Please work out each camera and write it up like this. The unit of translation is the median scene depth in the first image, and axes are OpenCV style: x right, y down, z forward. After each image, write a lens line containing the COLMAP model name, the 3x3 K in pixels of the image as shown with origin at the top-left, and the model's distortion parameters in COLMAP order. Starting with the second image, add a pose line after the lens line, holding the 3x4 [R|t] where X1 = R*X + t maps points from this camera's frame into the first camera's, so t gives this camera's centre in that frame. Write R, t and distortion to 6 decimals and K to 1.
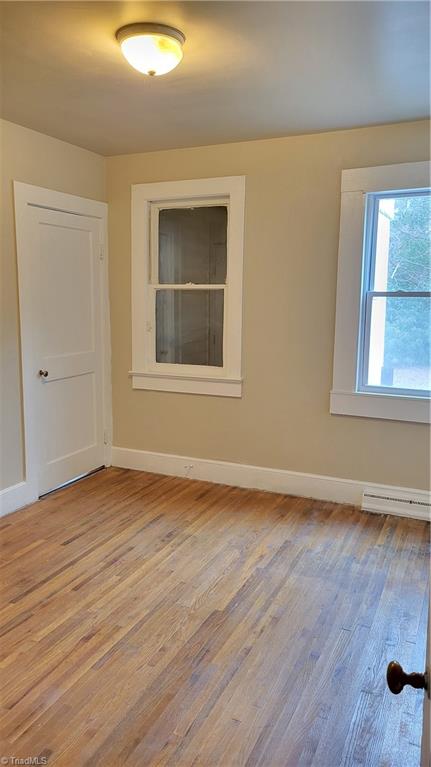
lens RADIAL K [[579.9, 0, 208.9], [0, 579.9, 386.6], [0, 0, 1]] dist [0.051686, -0.014057]
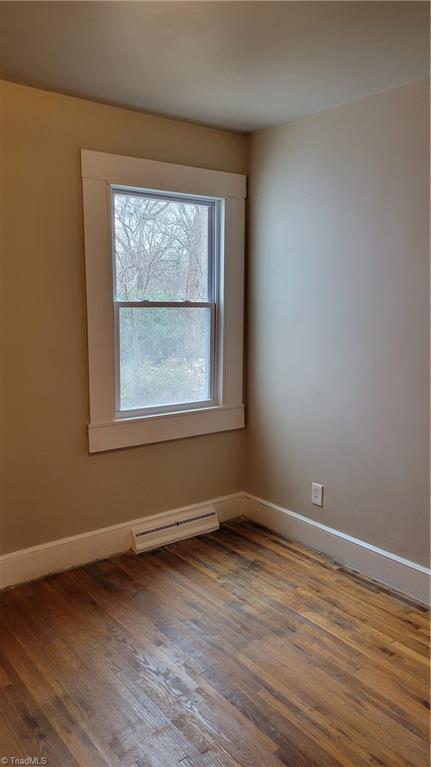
lens RADIAL K [[579.9, 0, 214.2], [0, 579.9, 385.6], [0, 0, 1]] dist [0.051686, -0.014057]
pose [[0.451103, -0.141003, 0.881263, -0.422384], [0.139729, 0.986421, 0.086304, -0.094889], [-0.881466, 0.084206, 0.464680, 0.491407]]
